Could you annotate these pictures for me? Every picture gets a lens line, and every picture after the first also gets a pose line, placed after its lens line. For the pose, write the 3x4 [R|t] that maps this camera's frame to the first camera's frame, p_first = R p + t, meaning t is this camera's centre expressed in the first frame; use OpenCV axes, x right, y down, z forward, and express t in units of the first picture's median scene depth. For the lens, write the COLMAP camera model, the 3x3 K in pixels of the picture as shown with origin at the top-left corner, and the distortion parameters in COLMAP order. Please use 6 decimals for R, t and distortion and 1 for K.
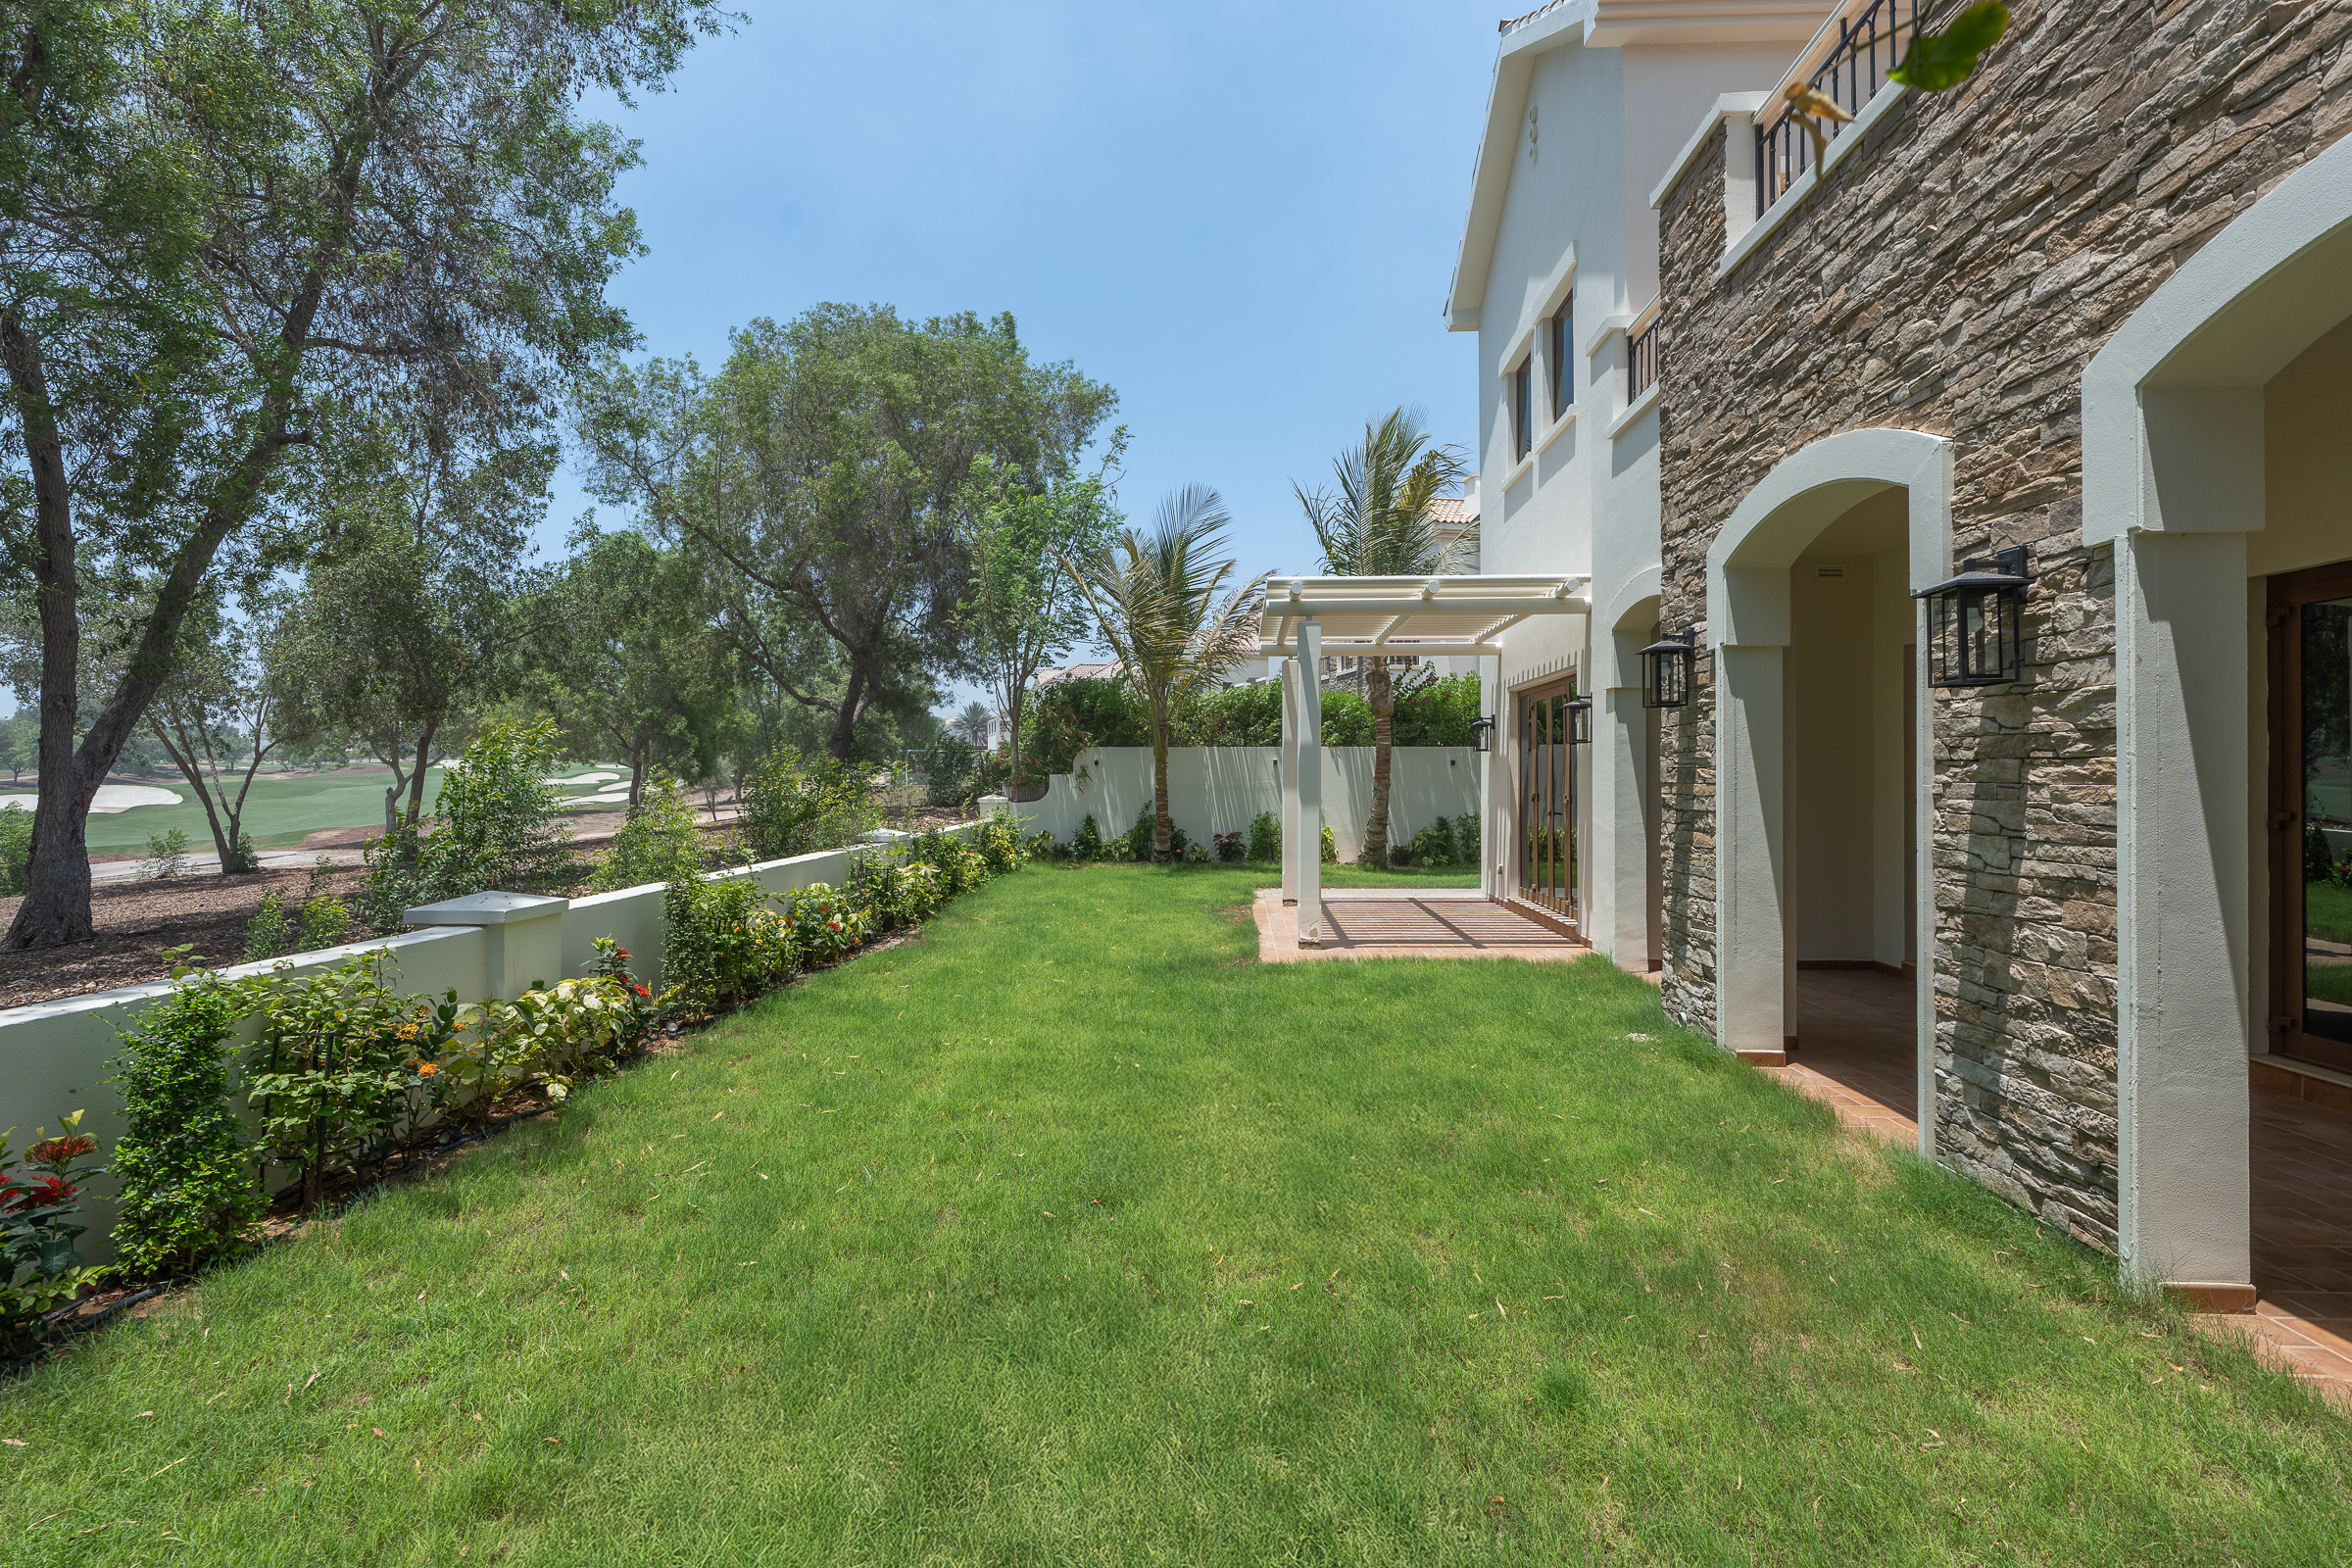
lens RADIAL K [[1076.1, 0, 1179.4], [0, 1076.1, 767.6], [0, 0, 1]] dist [-0.003309, 0.002461]
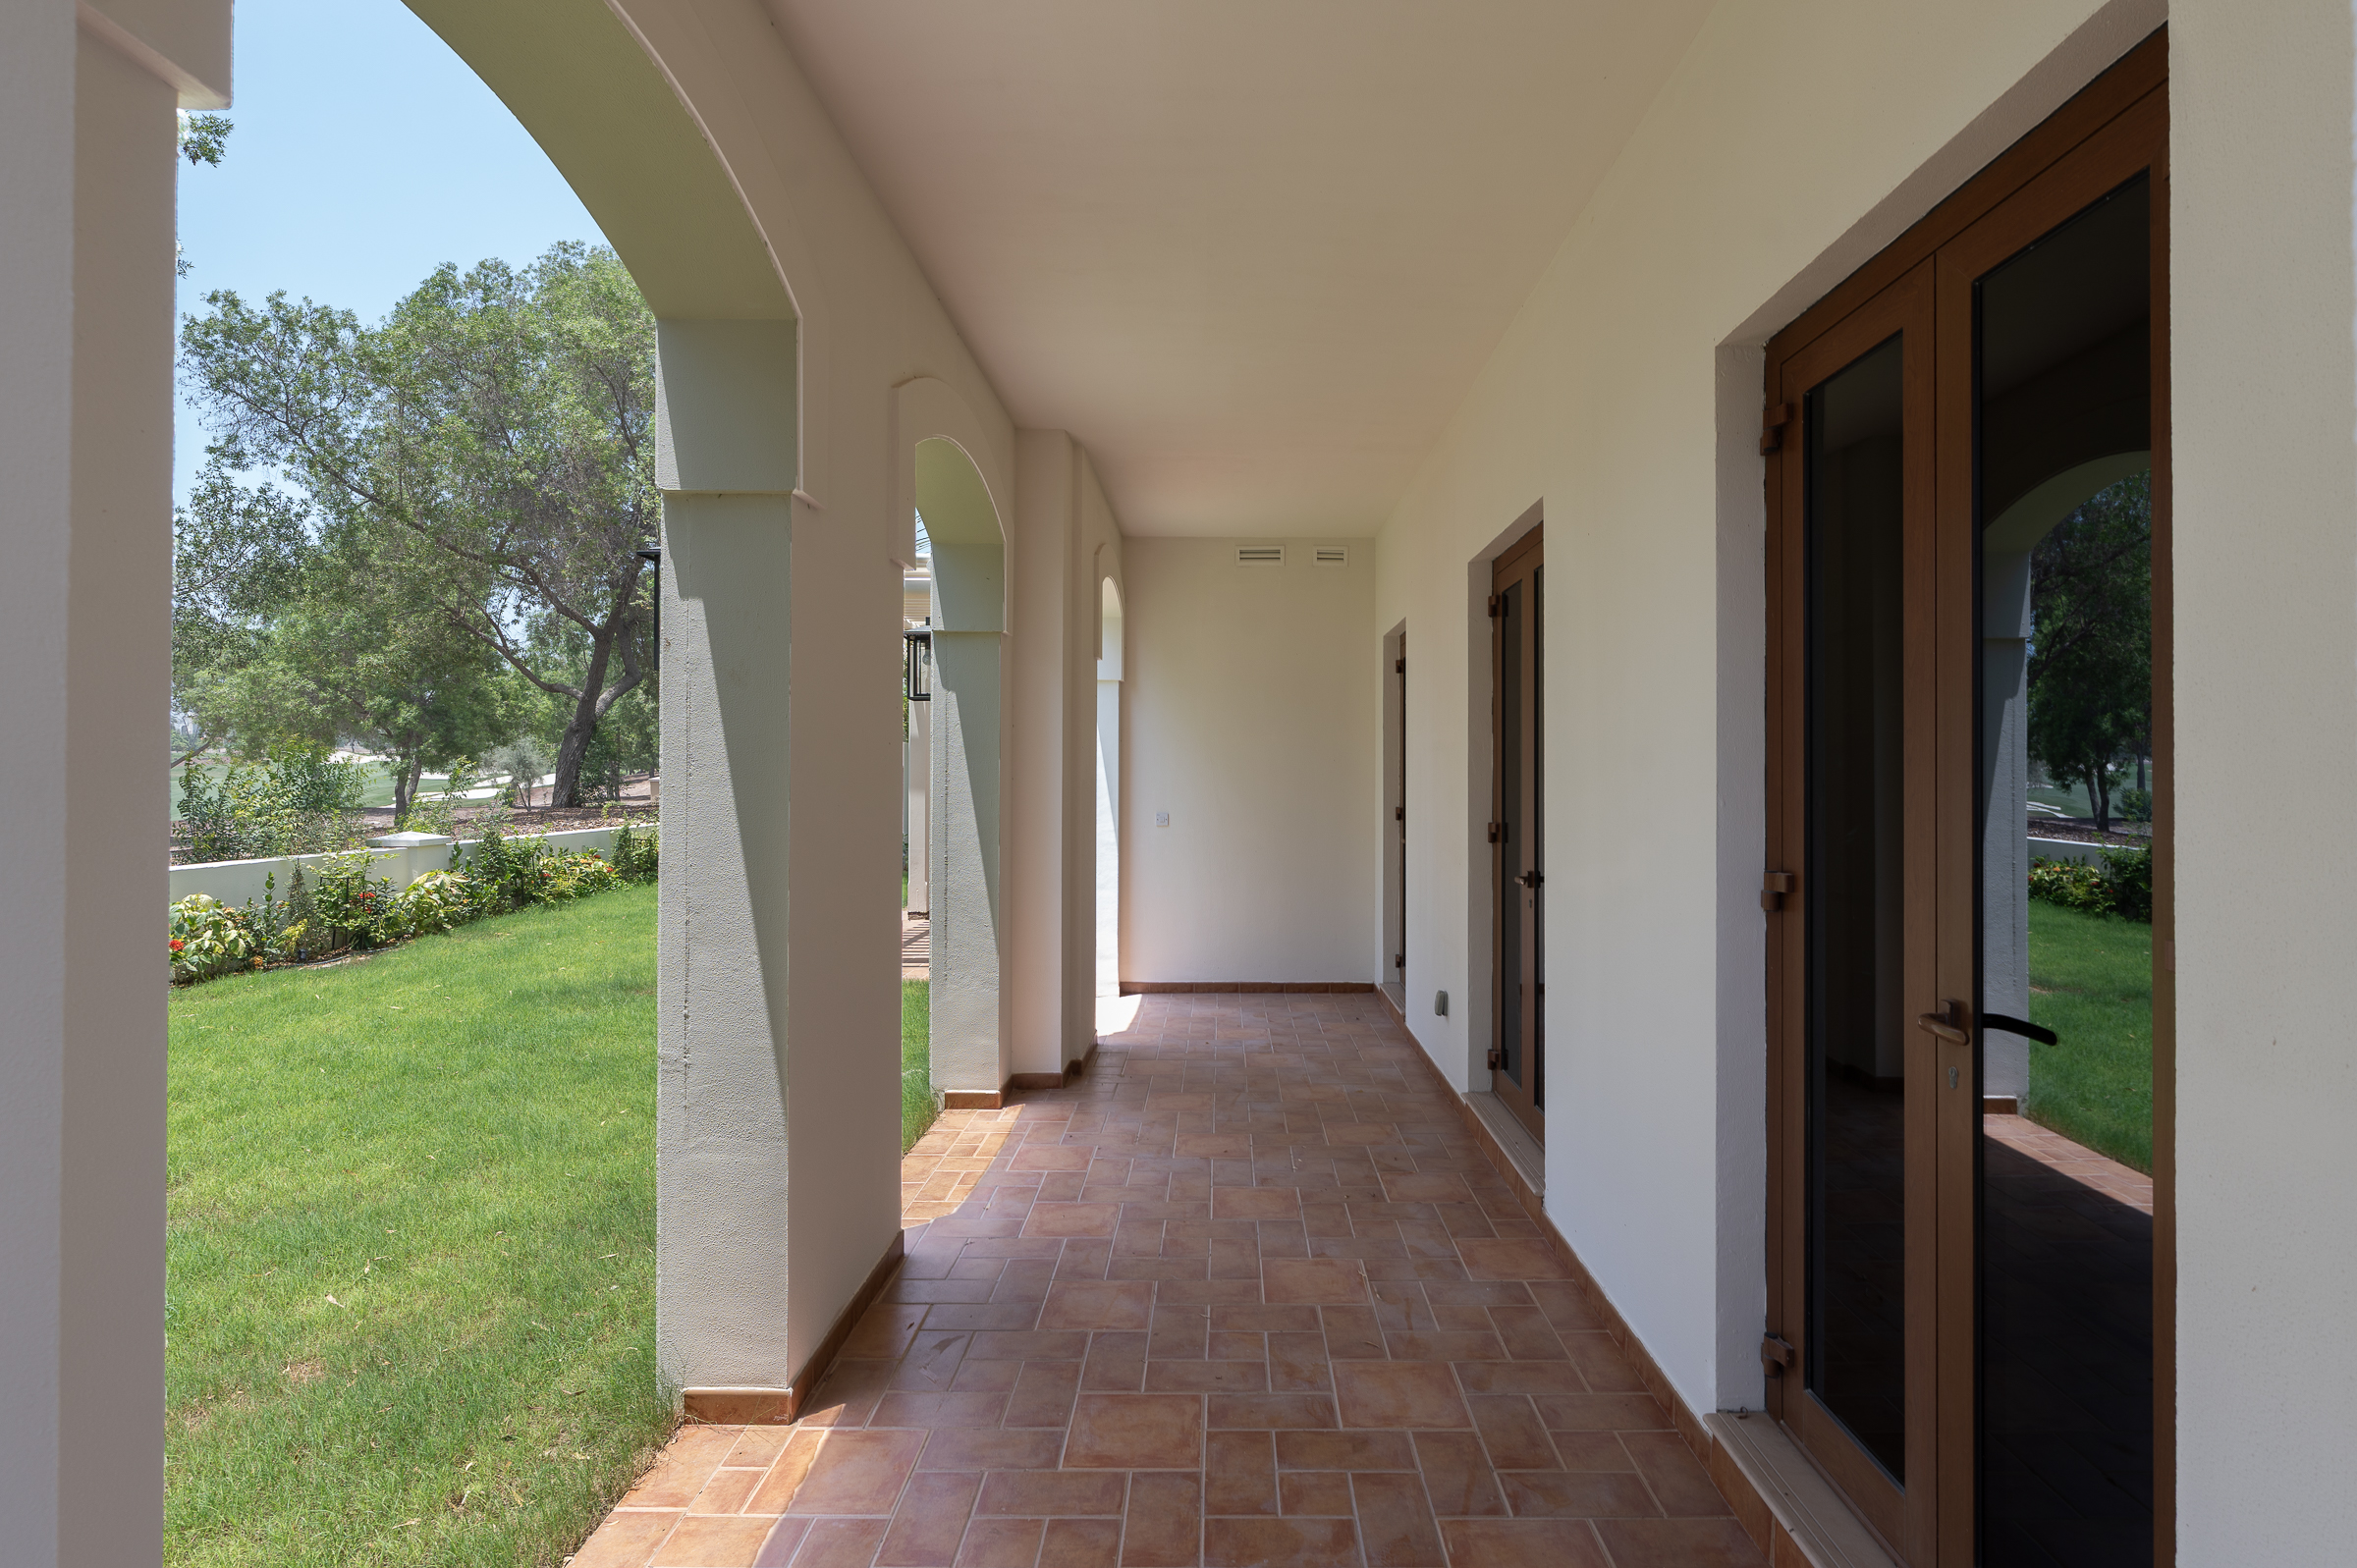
lens RADIAL K [[1153.5, 0, 1174.2], [0, 1153.5, 775.7], [0, 0, 1]] dist [0.020445, 0.001600]
pose [[0.999224, 0.008519, 0.038465, 0.635477], [-0.008816, 0.999933, 0.007542, -0.004010], [-0.038398, -0.007875, 0.999231, 0.042707]]
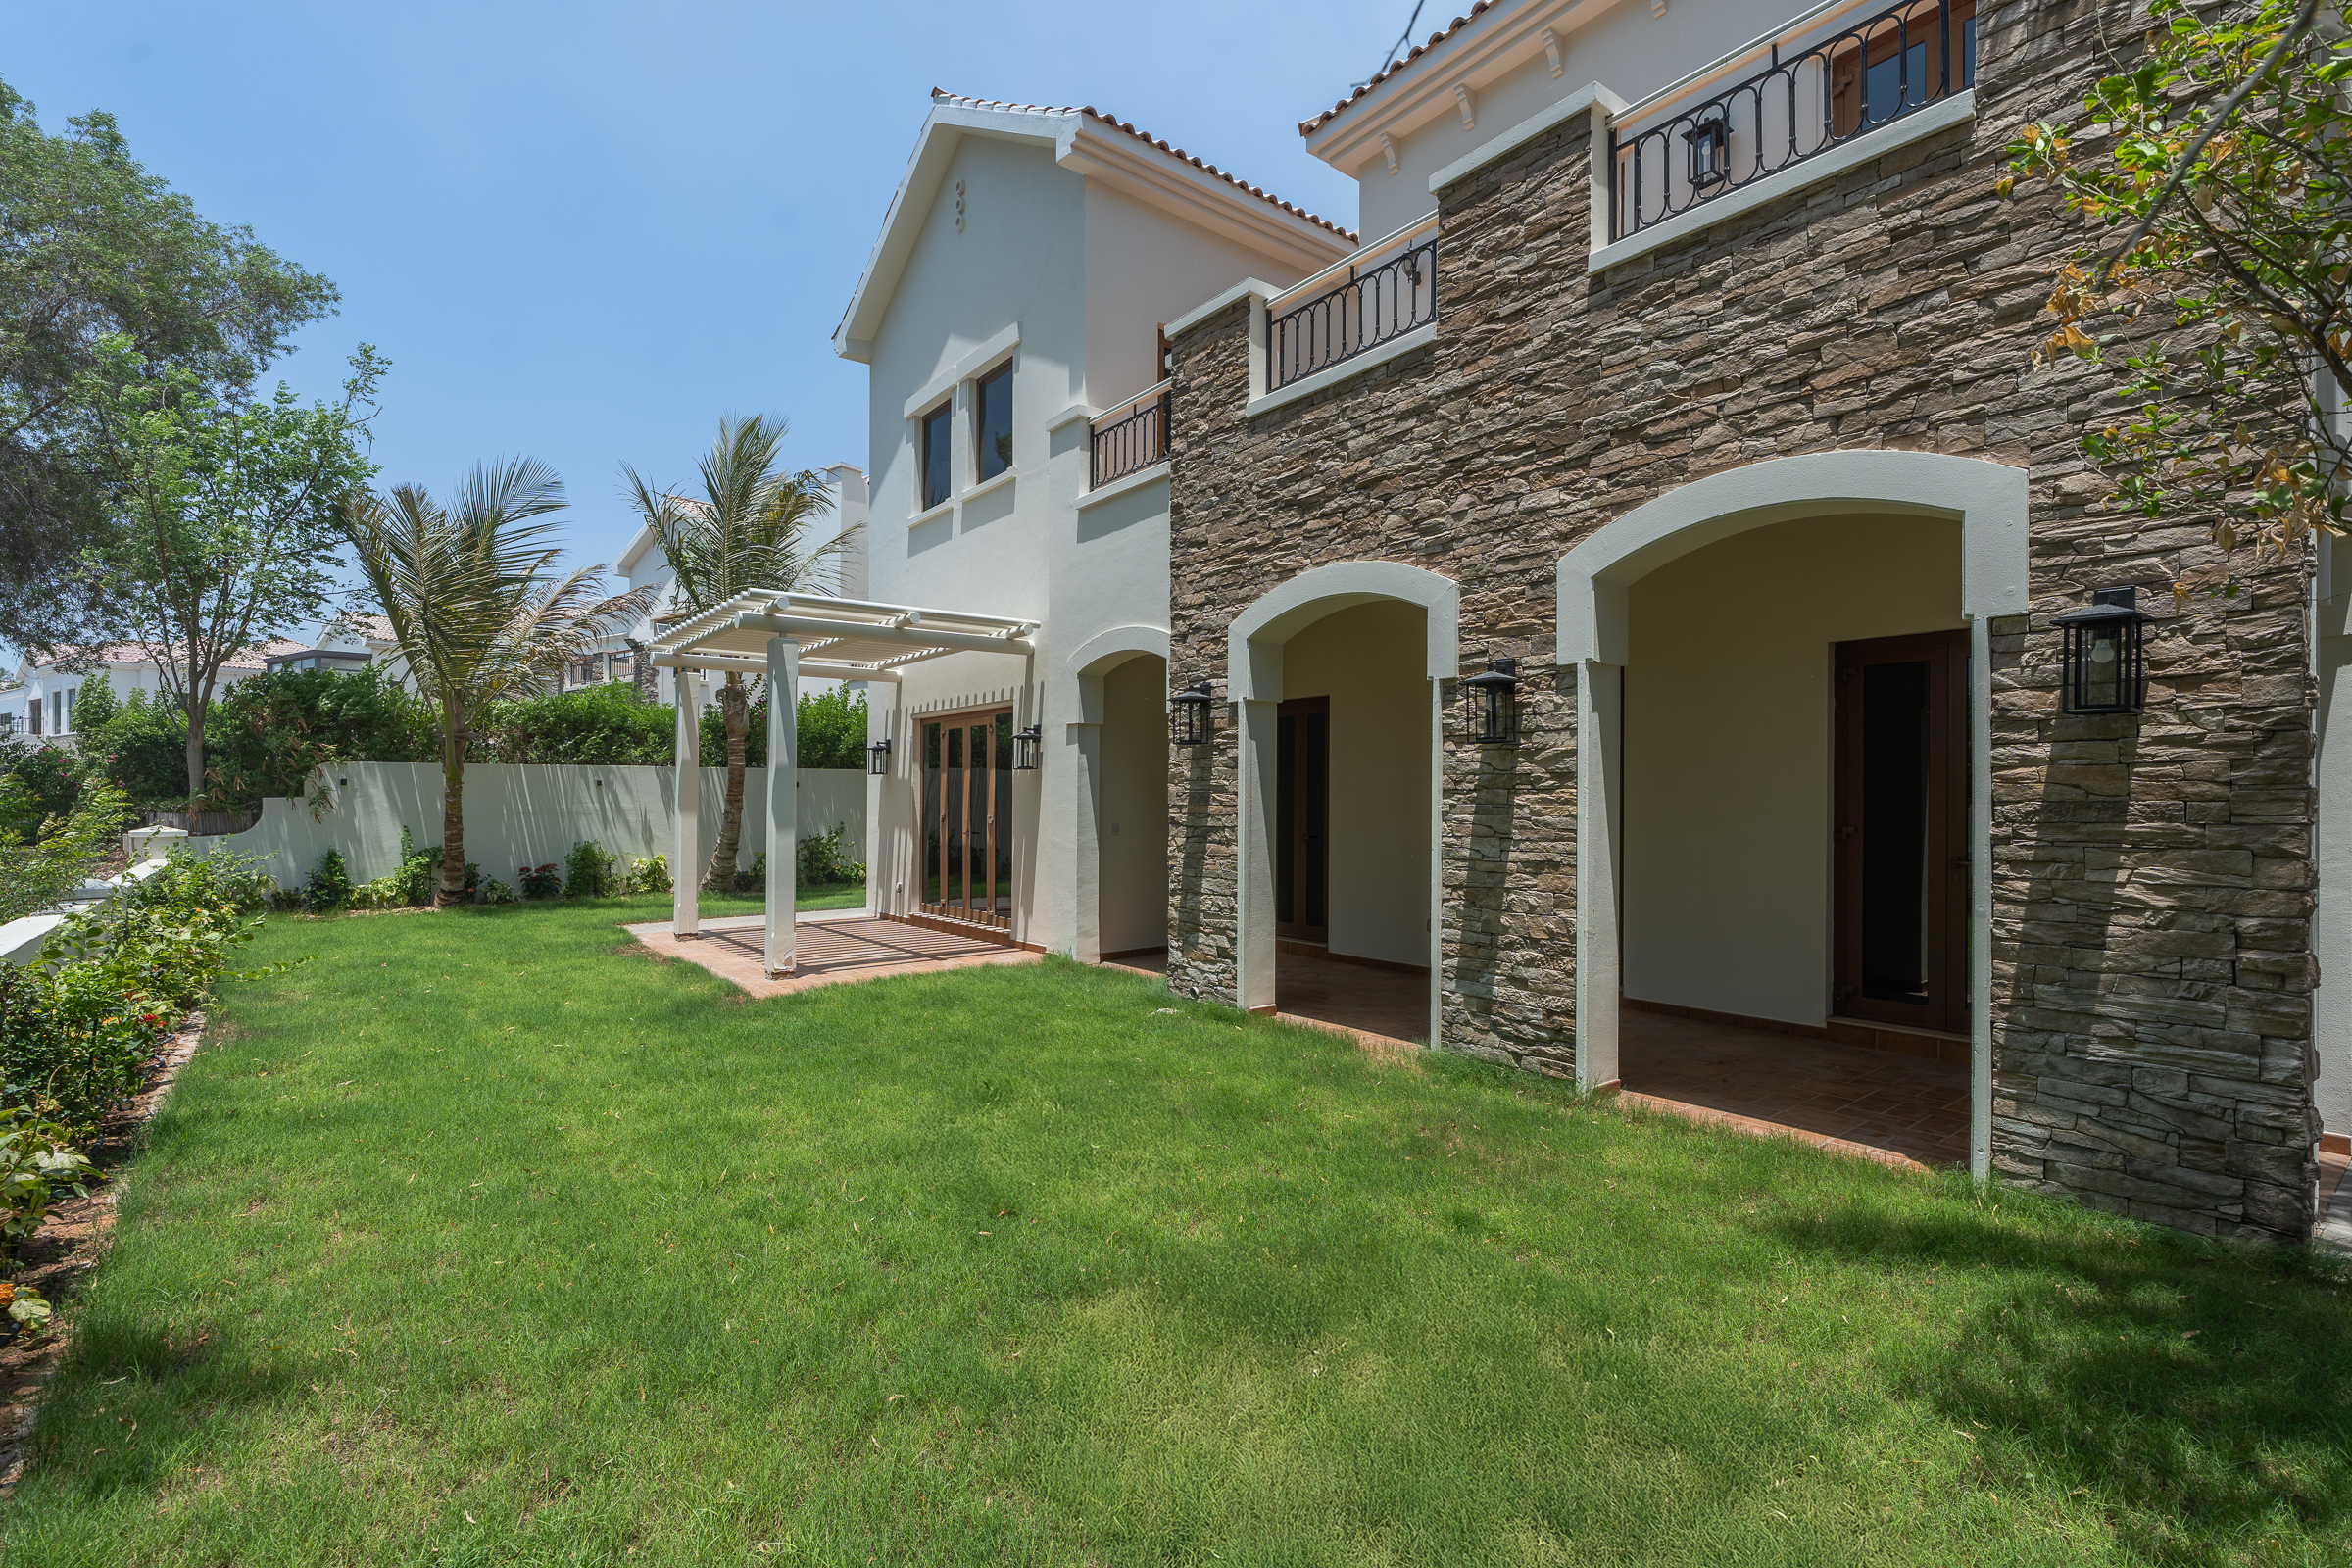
lens RADIAL K [[1076.1, 0, 1190.8], [0, 1076.1, 794.3], [0, 0, 1]] dist [-0.003309, 0.002461]
pose [[0.739321, 0.002586, 0.673348, -0.392857], [-0.005742, 0.999980, 0.002464, -0.001223], [-0.673328, -0.005688, 0.739322, 0.072497]]
